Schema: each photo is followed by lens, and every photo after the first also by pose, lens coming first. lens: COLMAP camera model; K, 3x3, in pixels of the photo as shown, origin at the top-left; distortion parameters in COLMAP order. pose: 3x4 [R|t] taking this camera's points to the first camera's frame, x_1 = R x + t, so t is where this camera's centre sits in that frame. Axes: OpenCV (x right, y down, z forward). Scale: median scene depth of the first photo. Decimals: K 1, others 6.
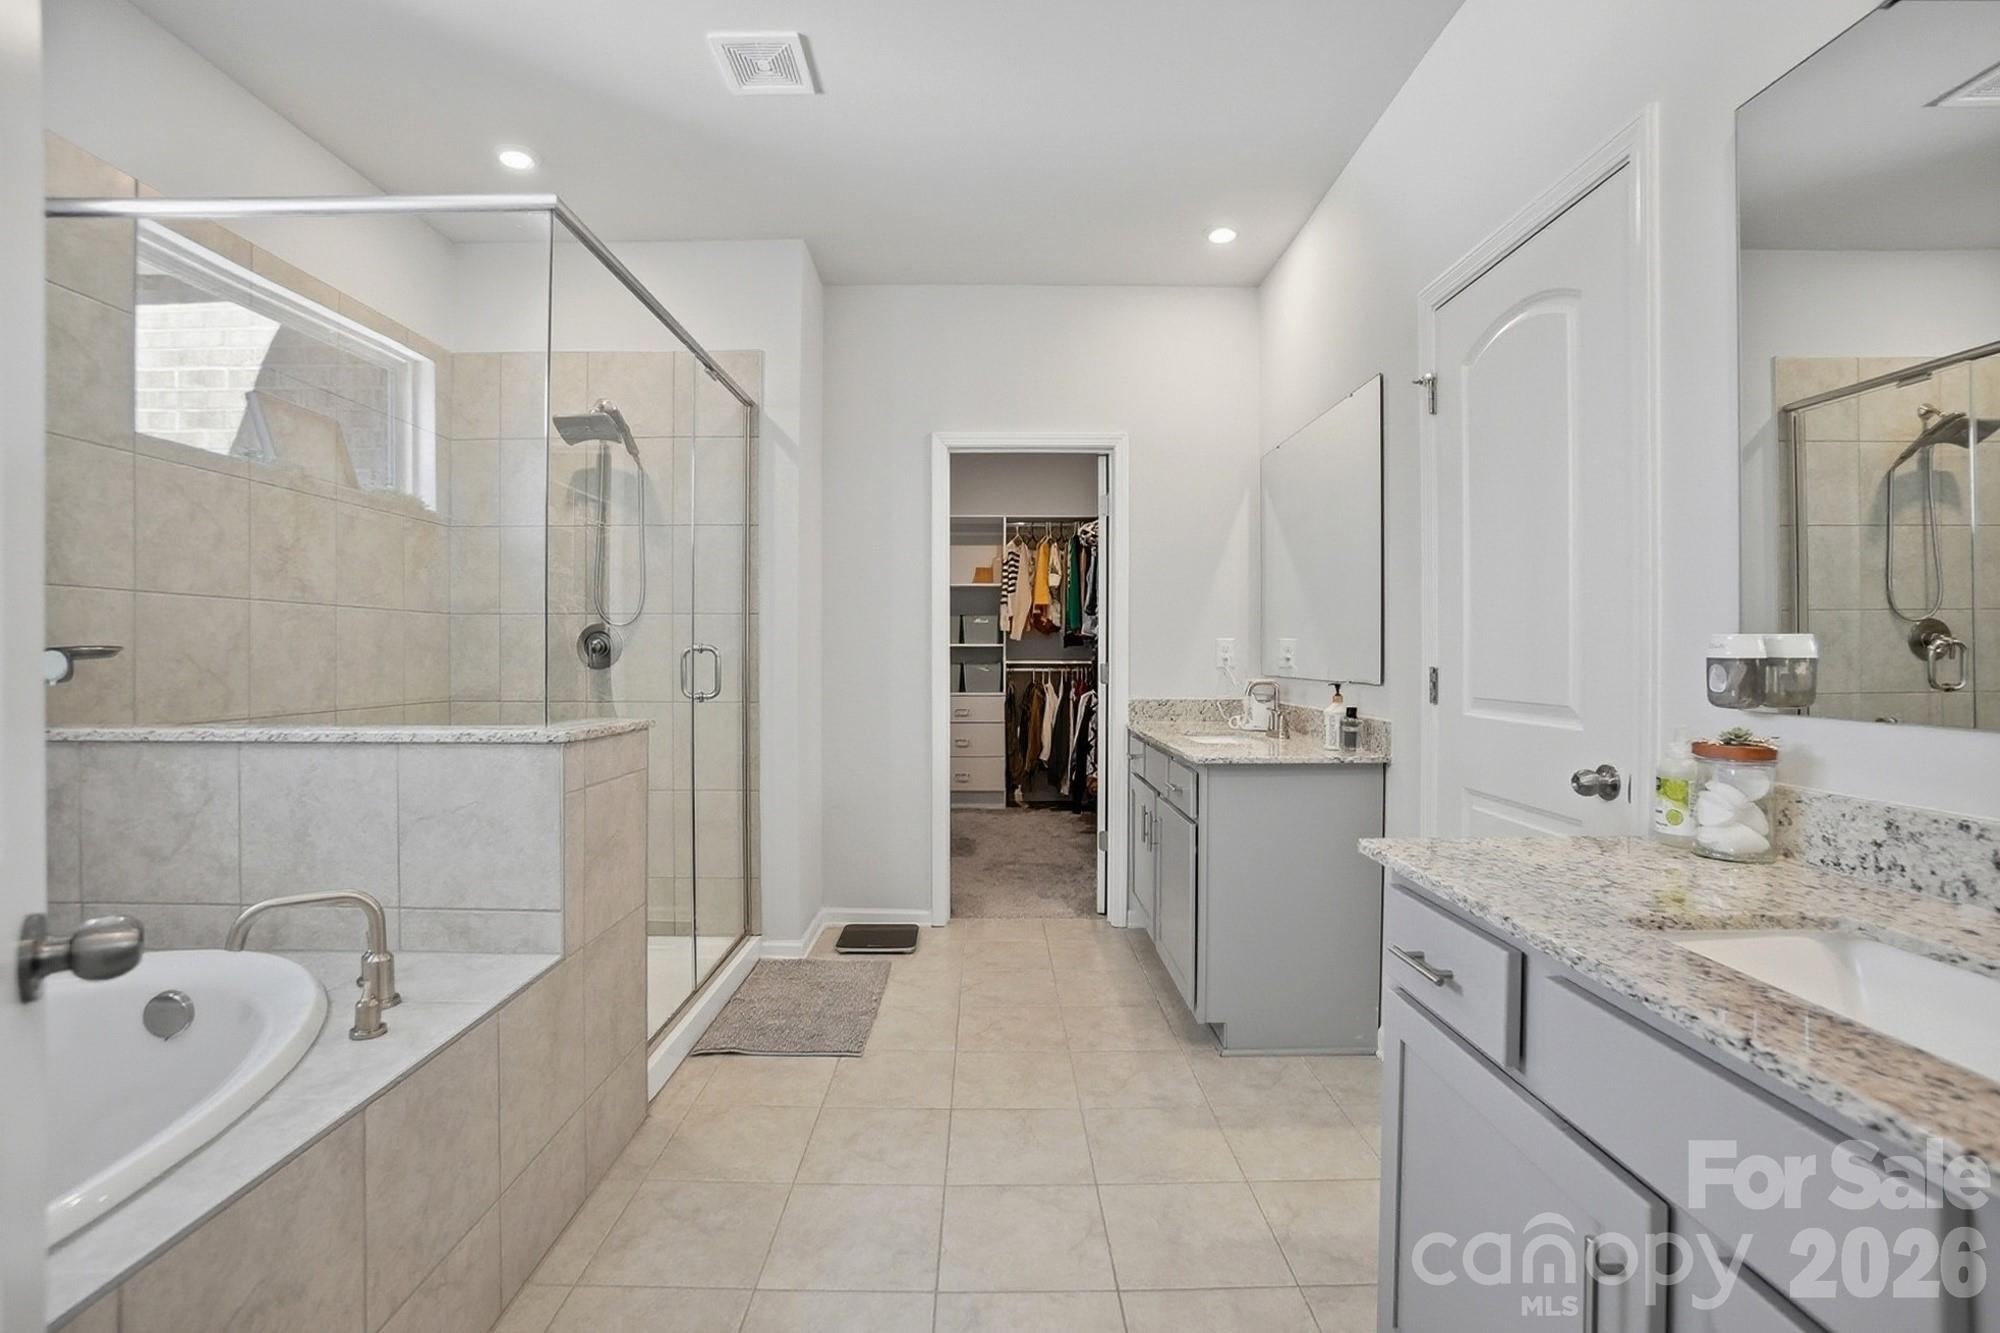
lens RADIAL K [[888.7, 0, 976.5], [0, 888.7, 664.6], [0, 0, 1]] dist [-0.022411, 0.000597]
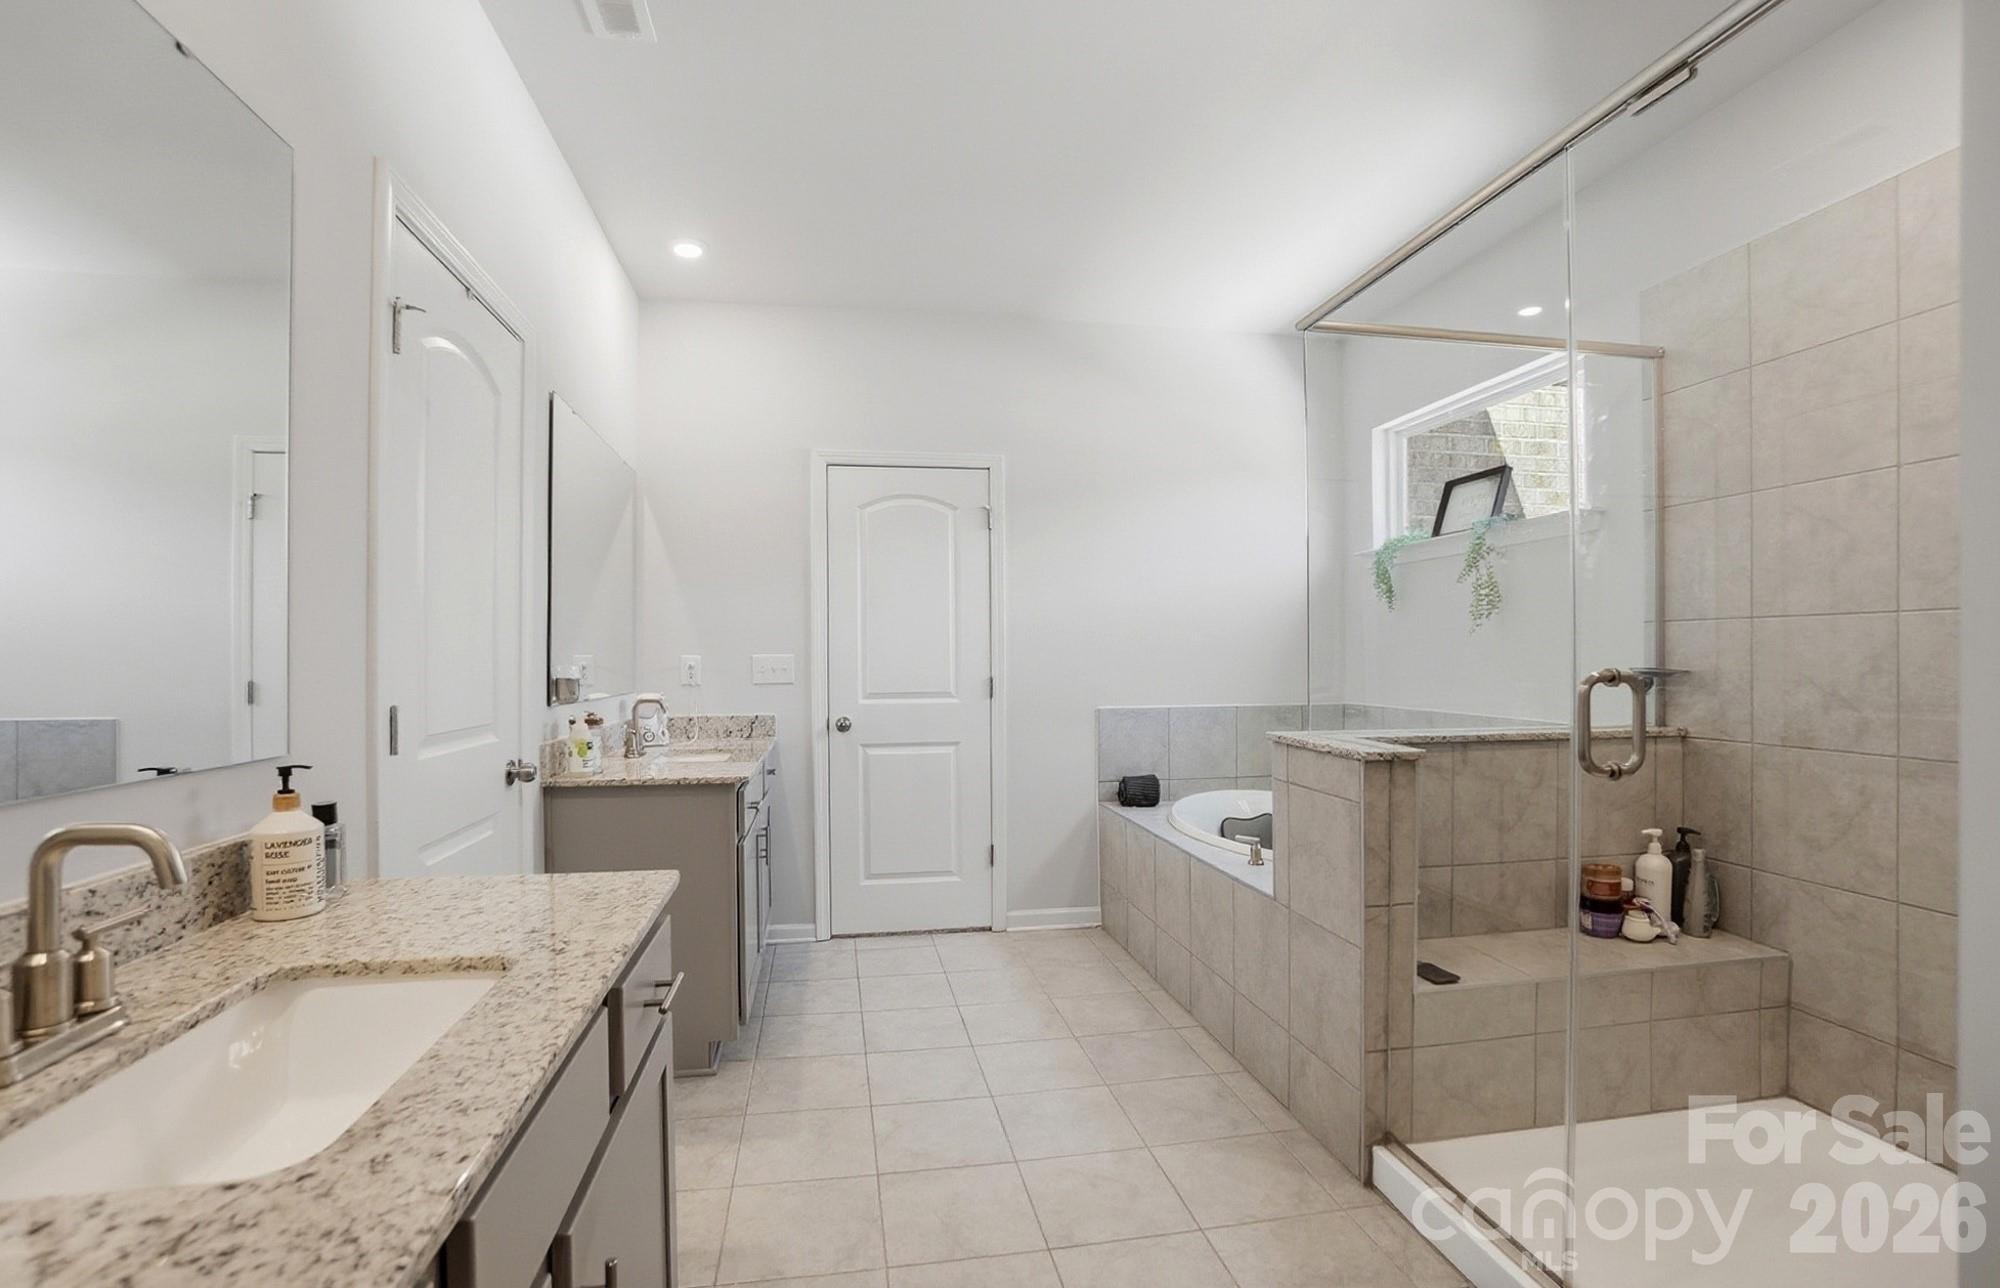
lens RADIAL K [[872.2, 0, 1000.0], [0, 872.2, 644.0], [0, 0, 1]] dist [-0.060041, 0.022242]
pose [[-0.979468, -0.001446, -0.201594, 0.158326], [-0.000491, 0.999988, -0.004789, -0.040291], [0.201598, -0.004591, -0.979458, 1.625710]]
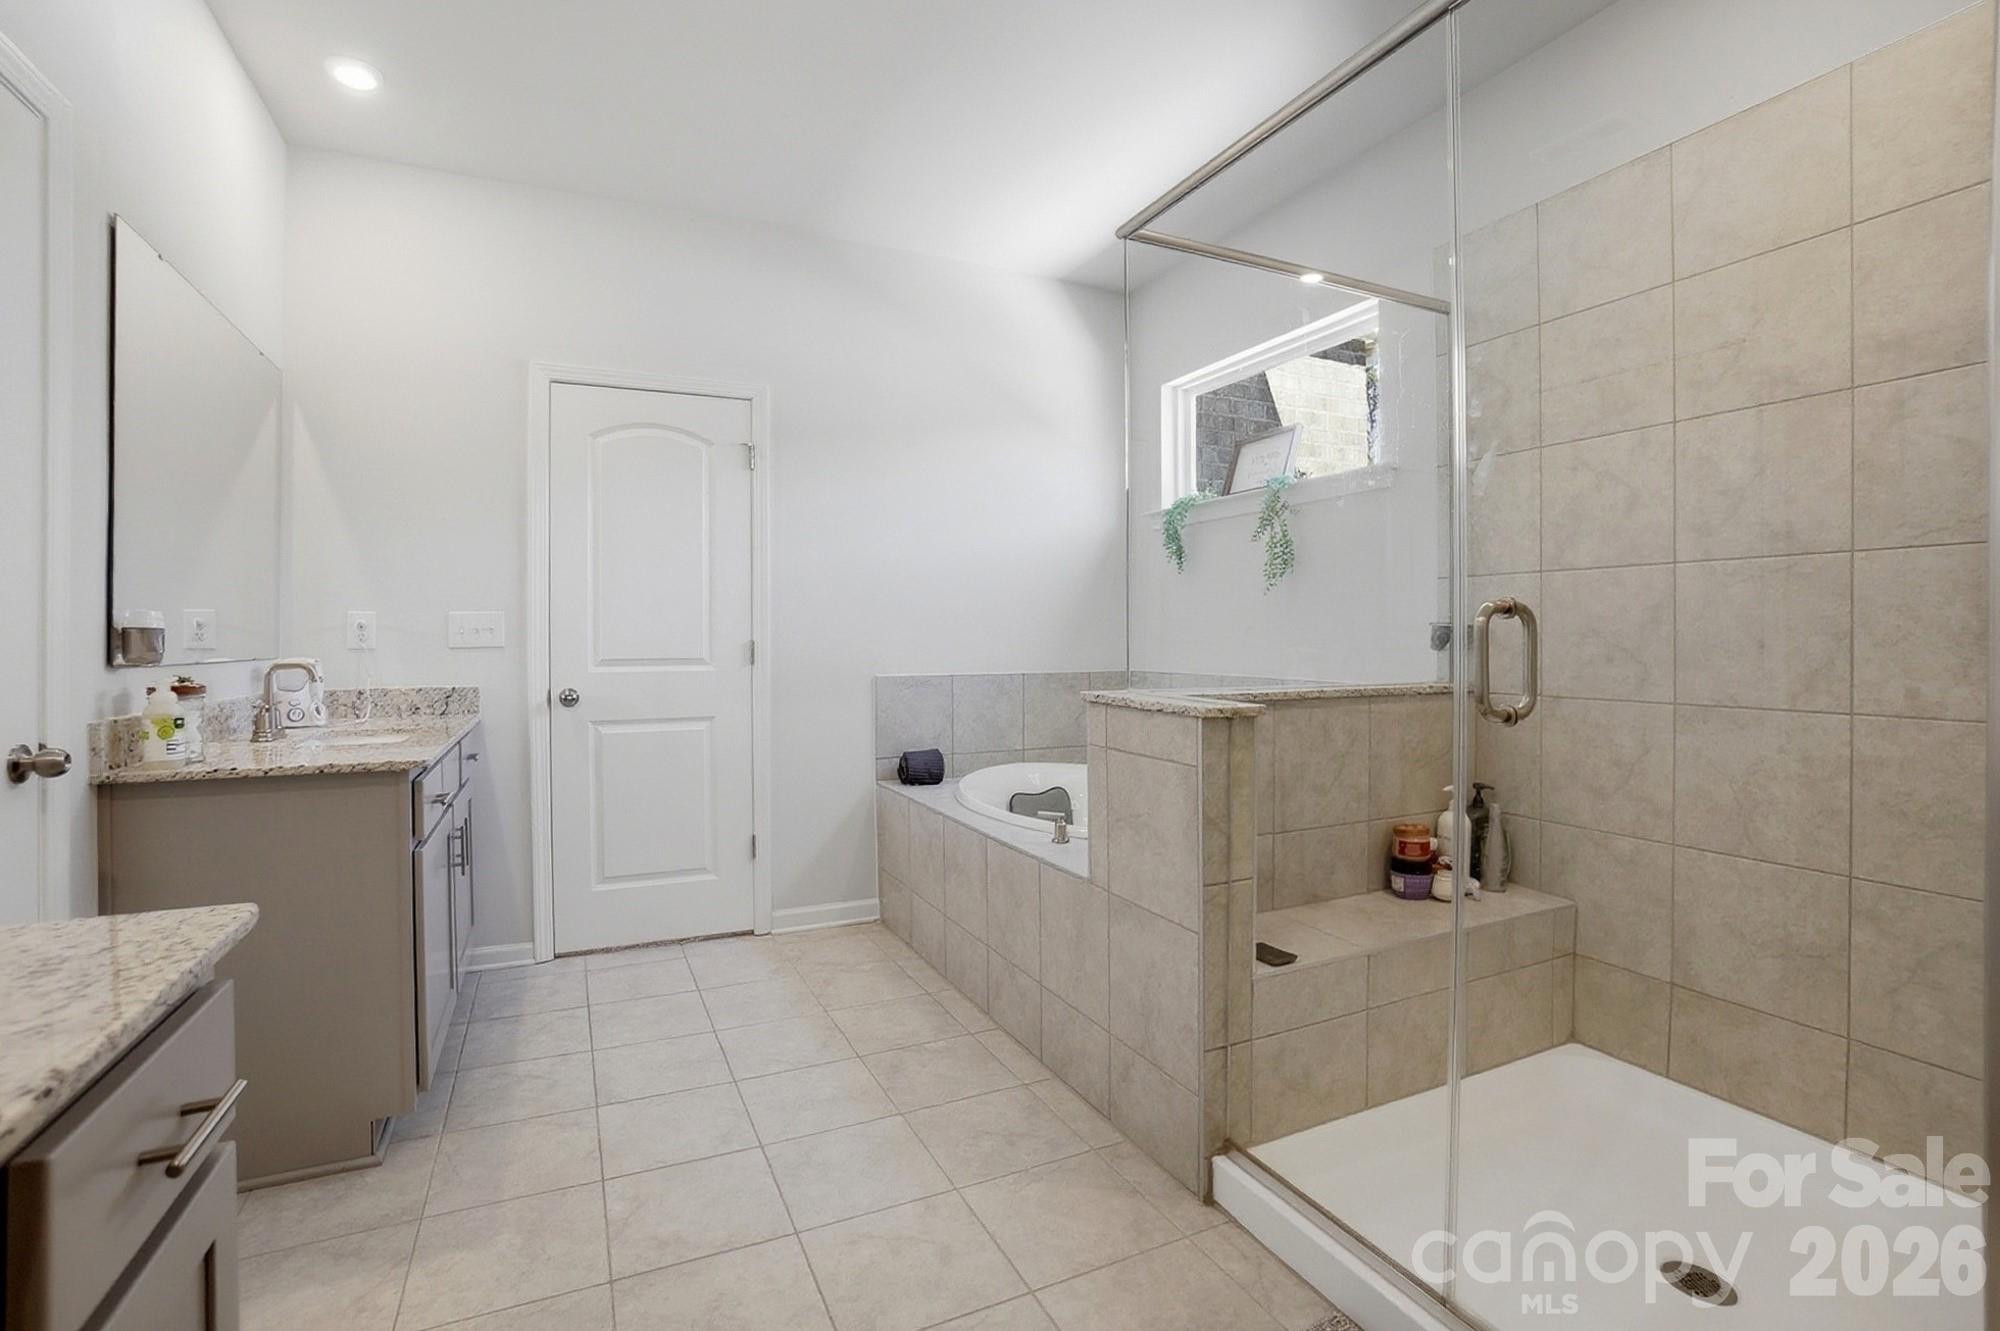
lens RADIAL K [[887.5, 0, 982.1], [0, 887.5, 633.4], [0, 0, 1]] dist [-0.062022, 0.019744]
pose [[-0.898642, -0.000953, -0.438683, 0.138970], [-0.003435, 0.999982, 0.004865, -0.007685], [0.438670, 0.005878, -0.898629, 1.473579]]
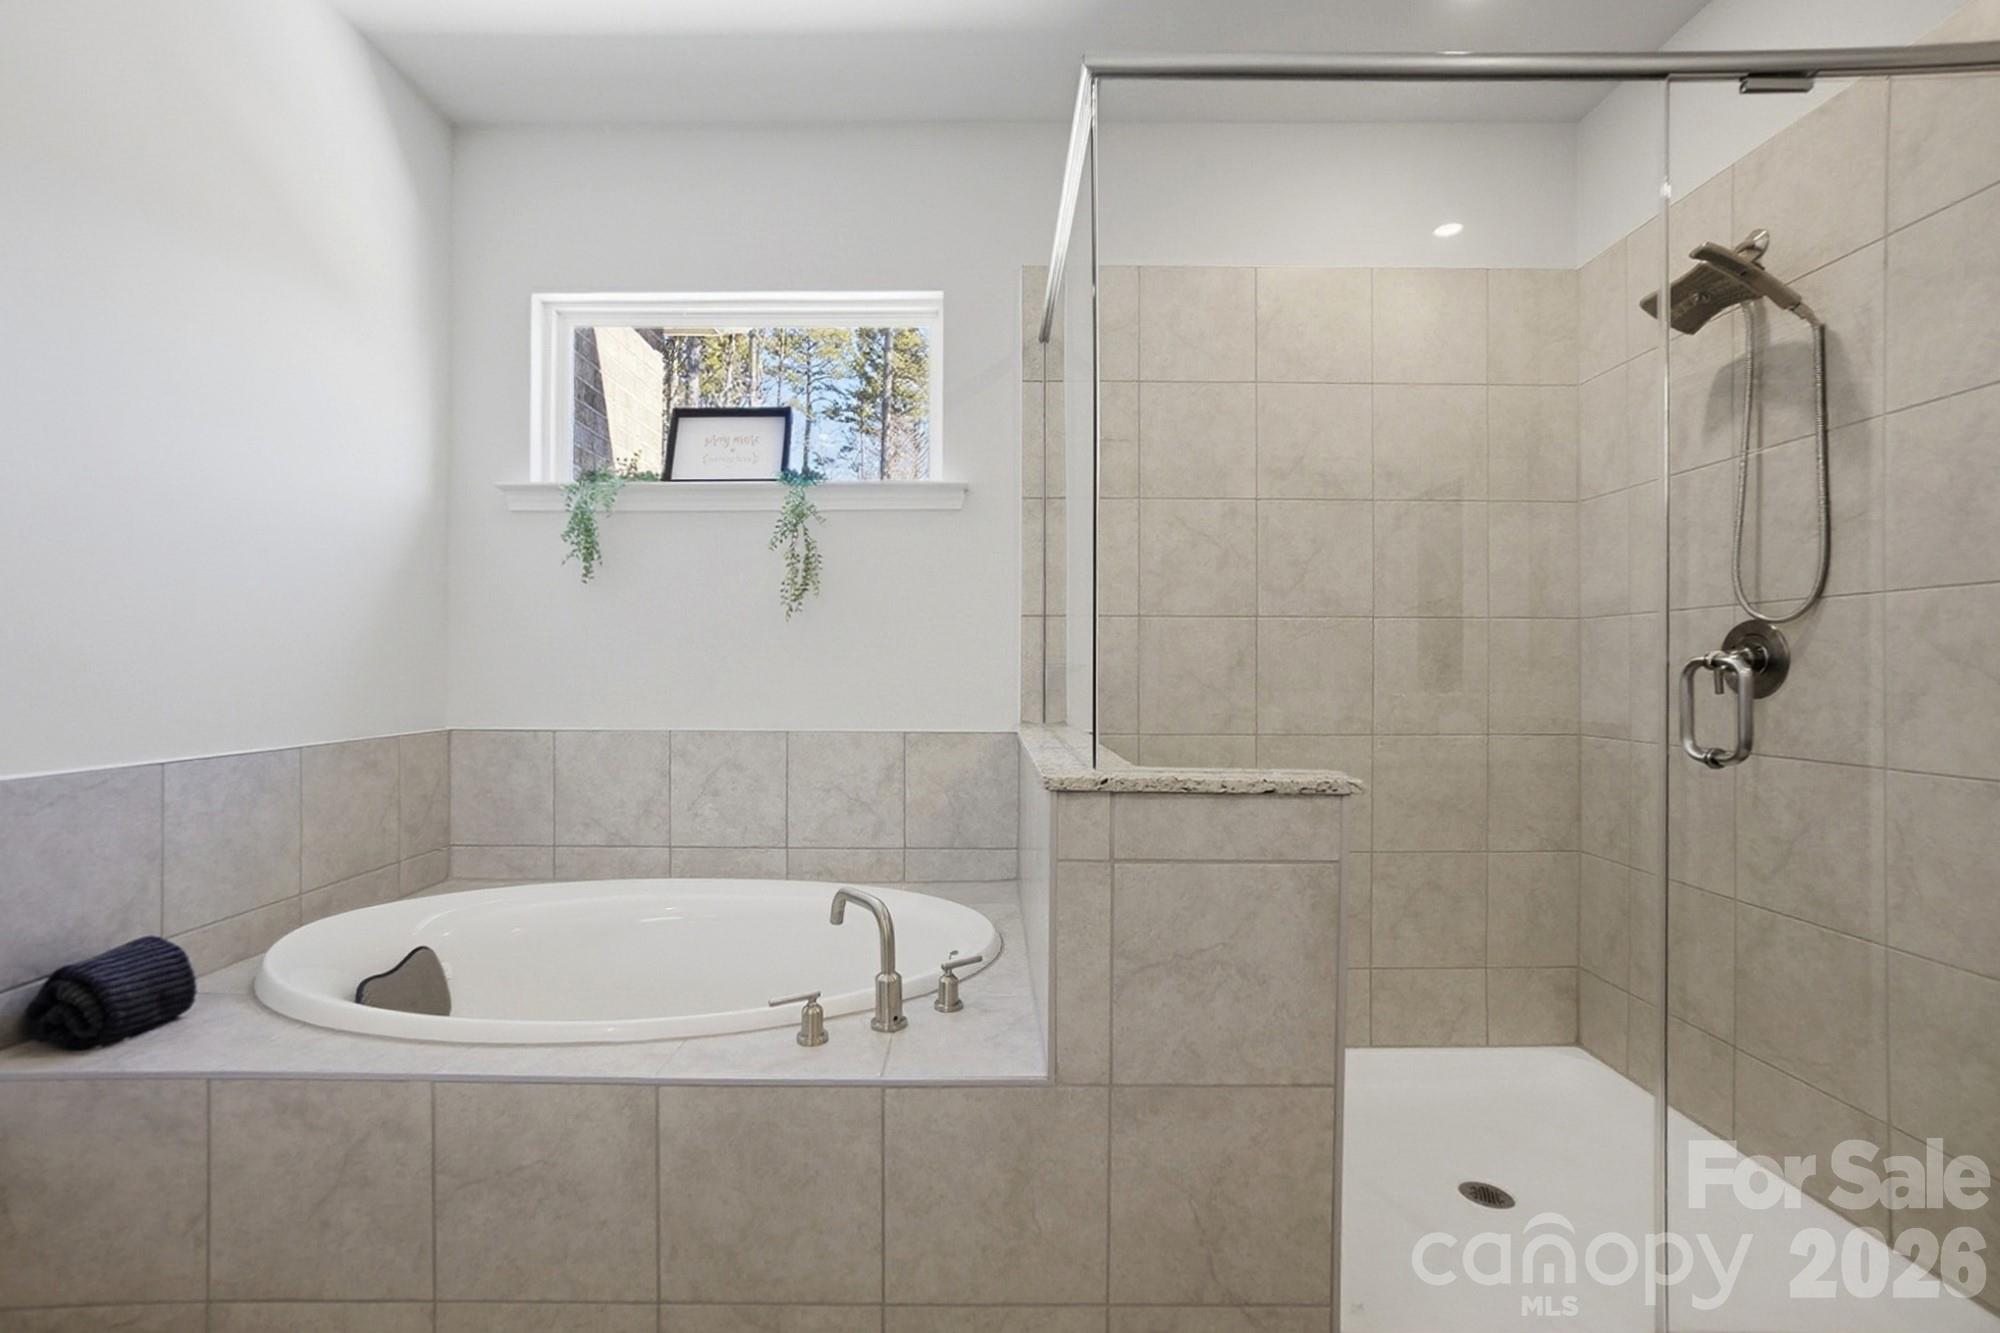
lens RADIAL K [[888.7, 0, 976.5], [0, 888.7, 664.6], [0, 0, 1]] dist [-0.022411, 0.000597]
pose [[0.007714, -0.002541, -0.999967, 0.200468], [-0.012357, 0.999920, -0.002637, -0.011457], [0.999894, 0.012377, 0.007682, 0.676911]]
